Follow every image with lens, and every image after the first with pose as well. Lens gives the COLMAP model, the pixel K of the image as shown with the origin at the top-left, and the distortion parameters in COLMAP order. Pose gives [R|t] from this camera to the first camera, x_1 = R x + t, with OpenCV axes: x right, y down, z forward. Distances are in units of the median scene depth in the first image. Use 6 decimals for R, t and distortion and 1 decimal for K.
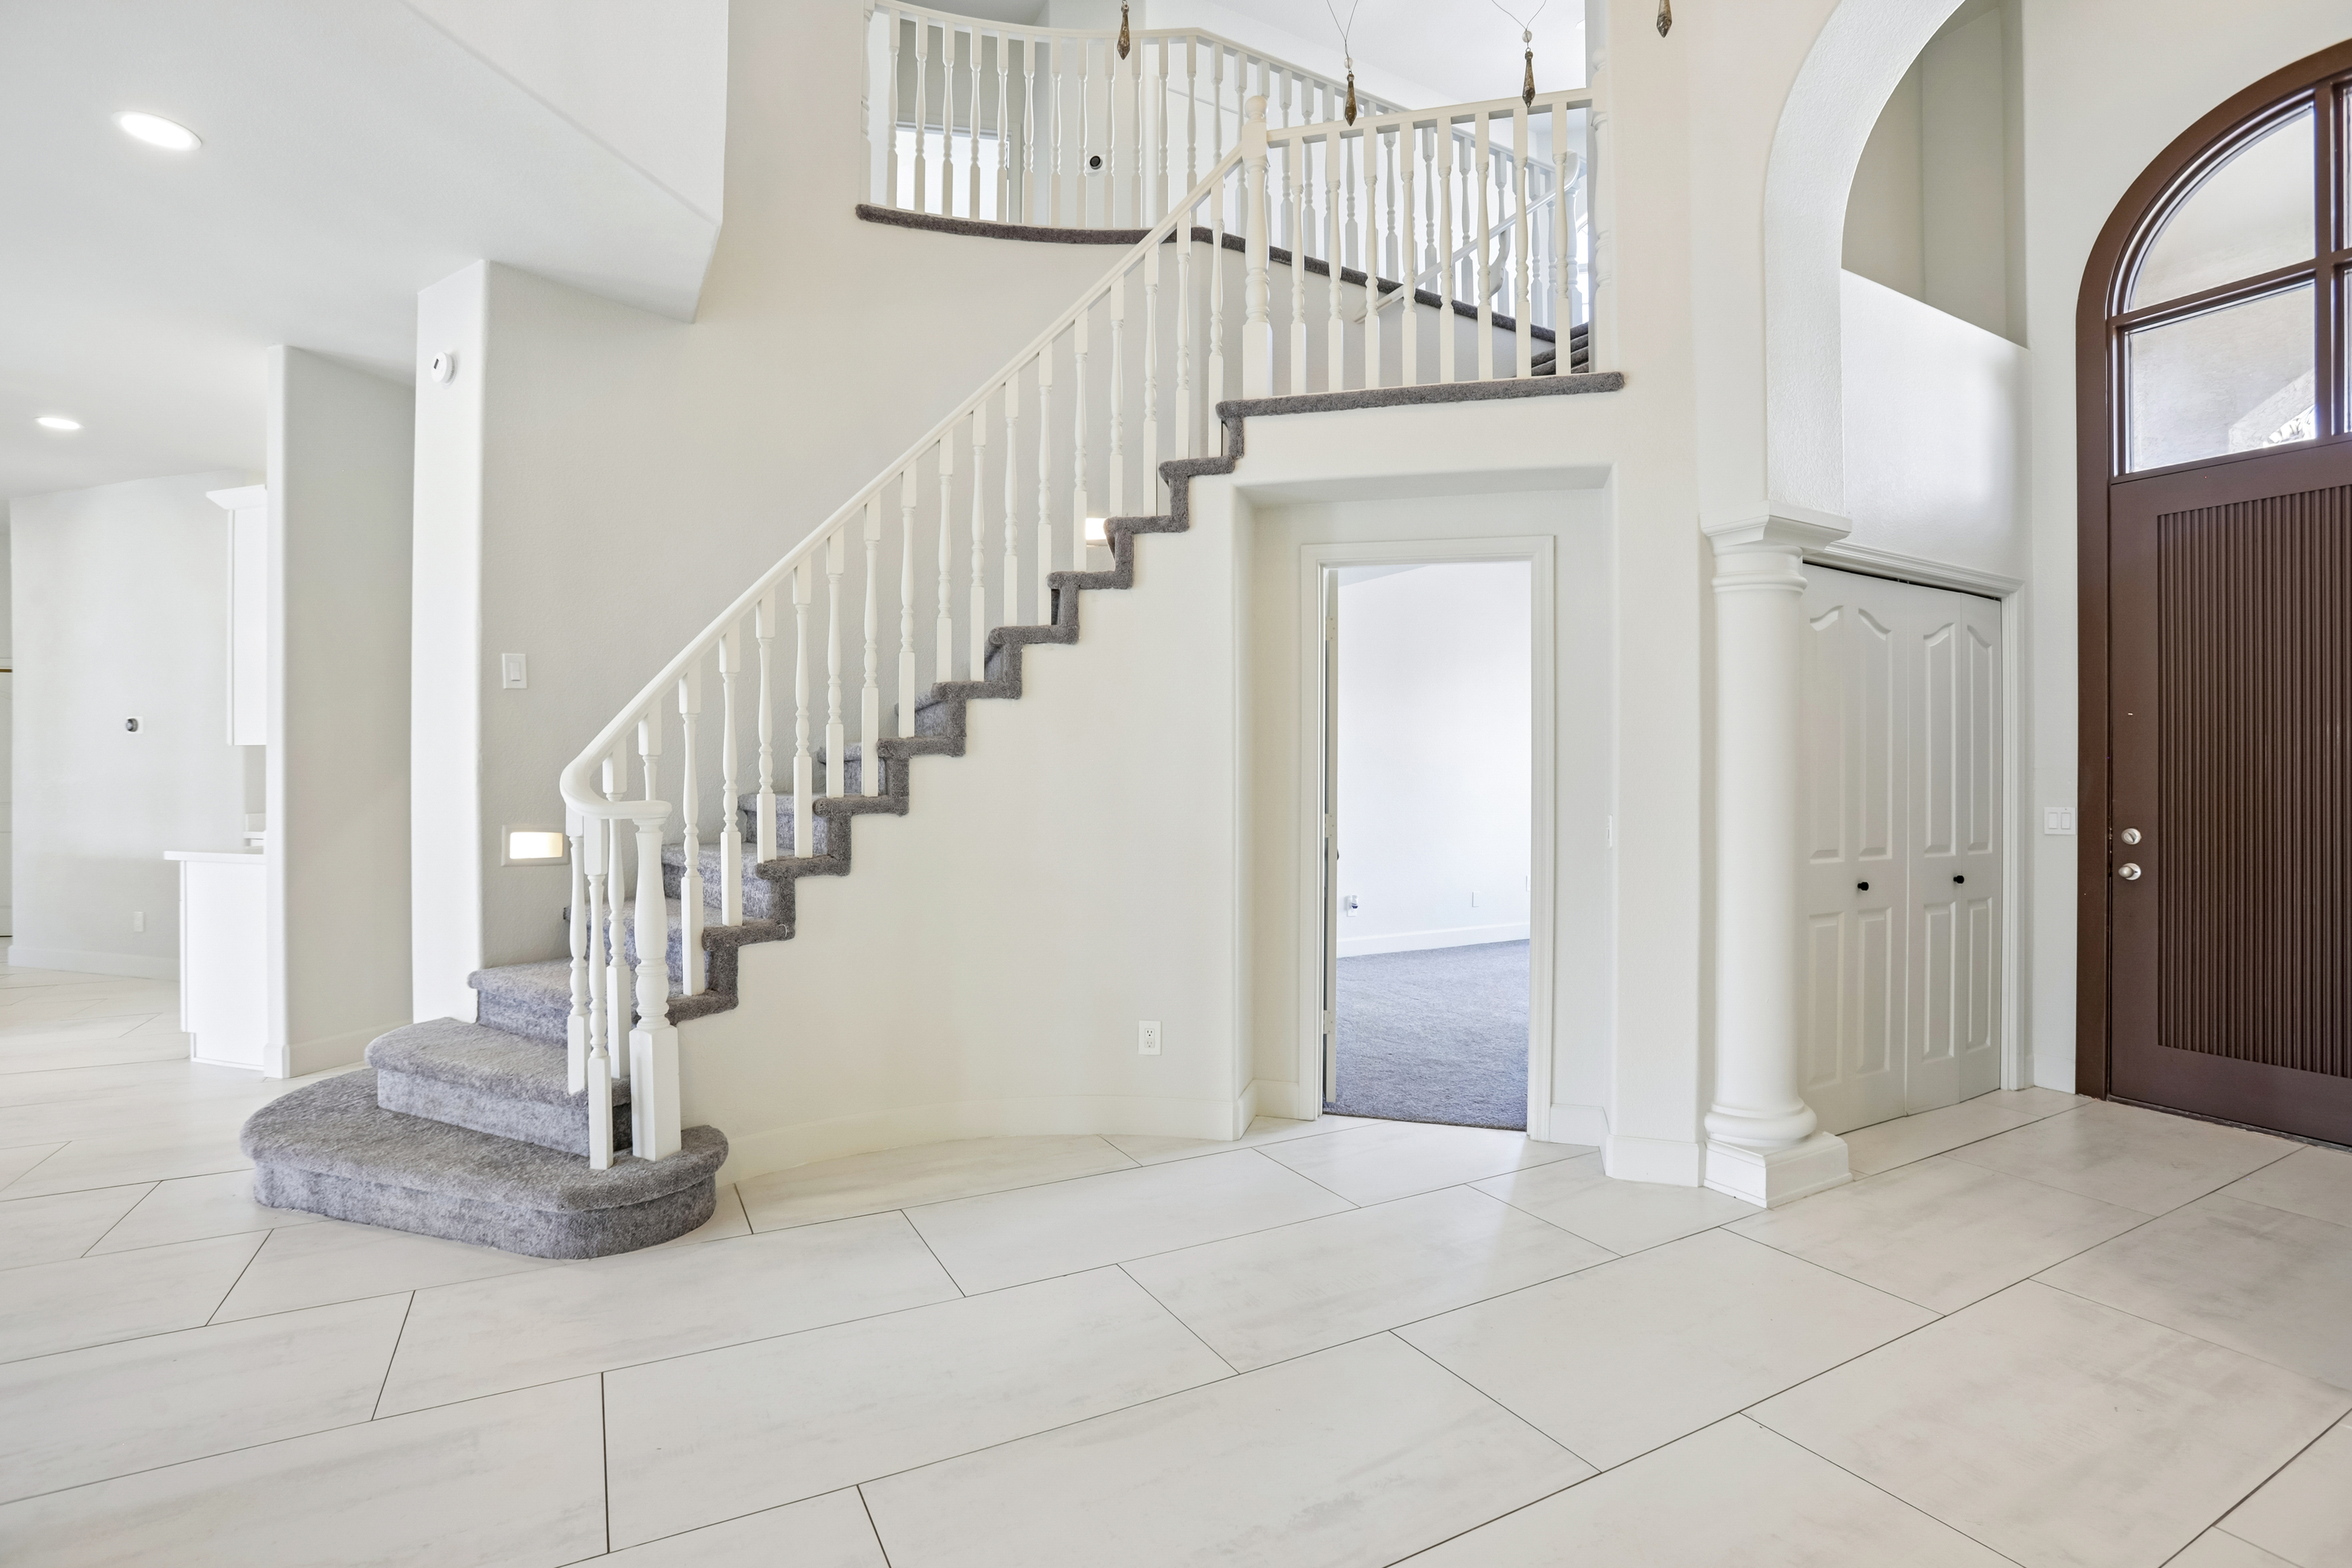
lens RADIAL K [[1097.9, 0, 1170.8], [0, 1097.9, 776.7], [0, 0, 1]] dist [-0.049102, 0.010673]
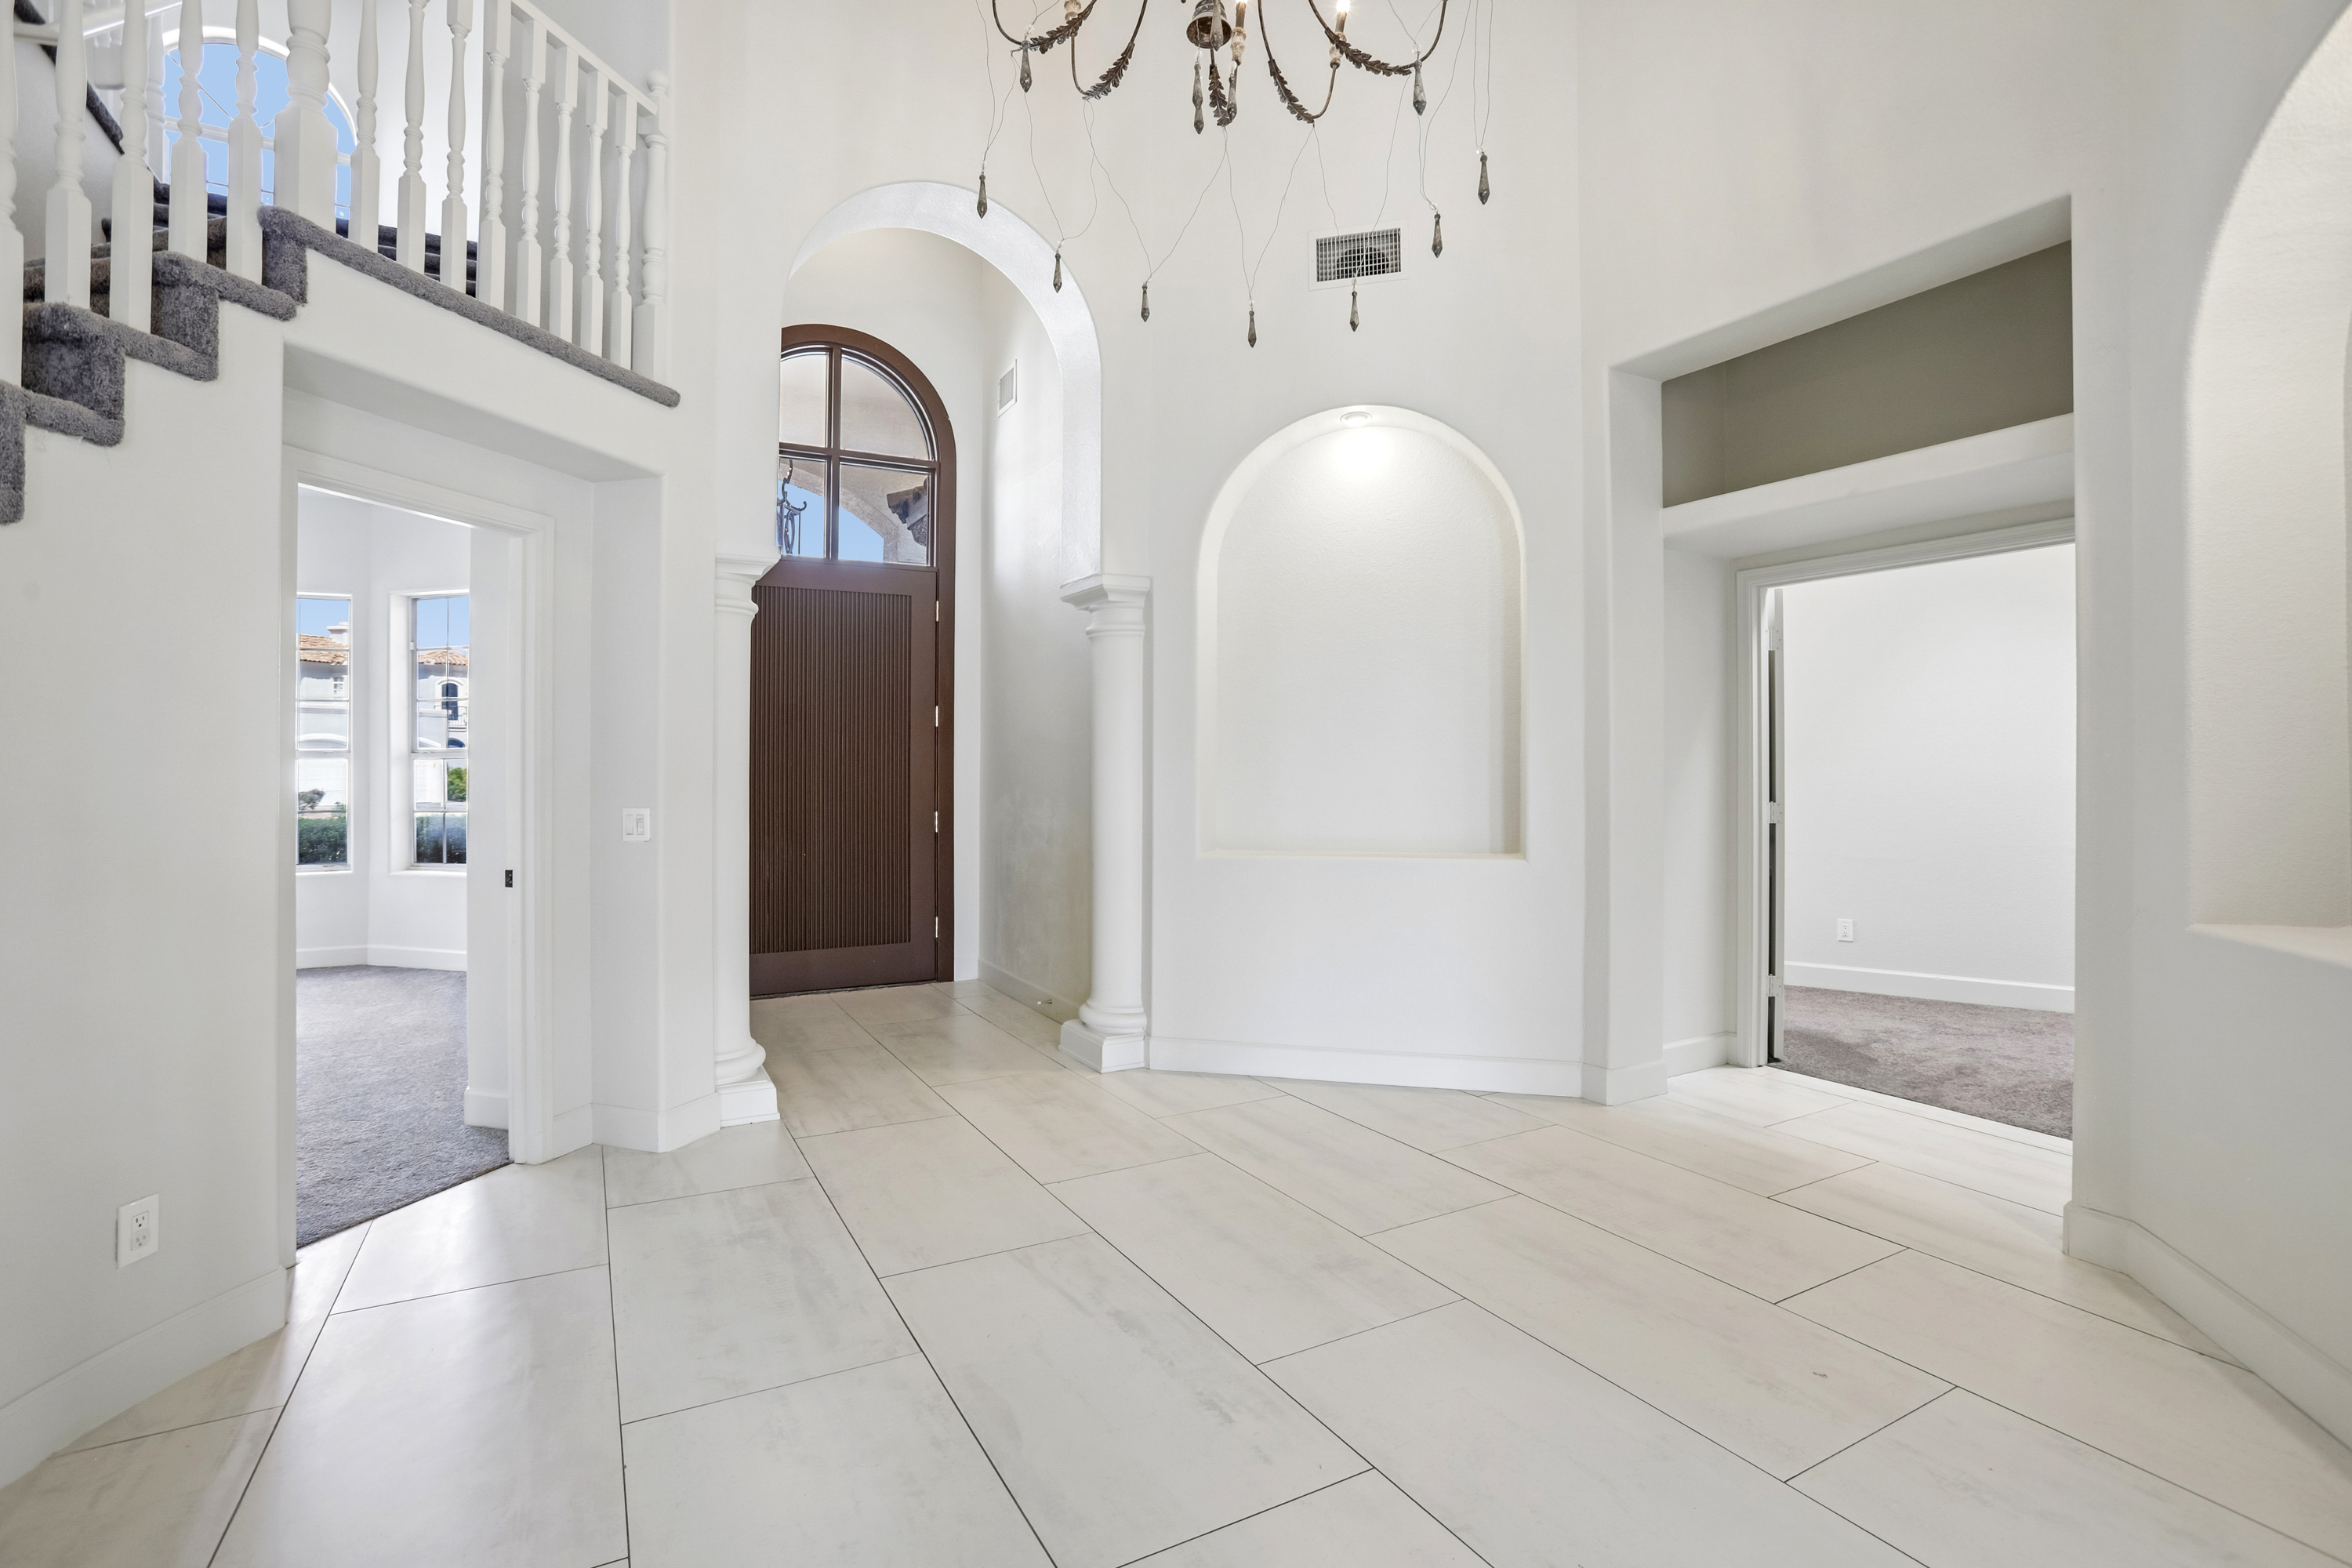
lens RADIAL K [[1097.9, 0, 1172.1], [0, 1097.9, 762.7], [0, 0, 1]] dist [-0.049102, 0.010673]
pose [[0.004364, -0.003912, 0.999983, -0.577315], [0.005991, 0.999975, 0.003886, -0.008368], [-0.999973, 0.005974, 0.004387, 0.450184]]
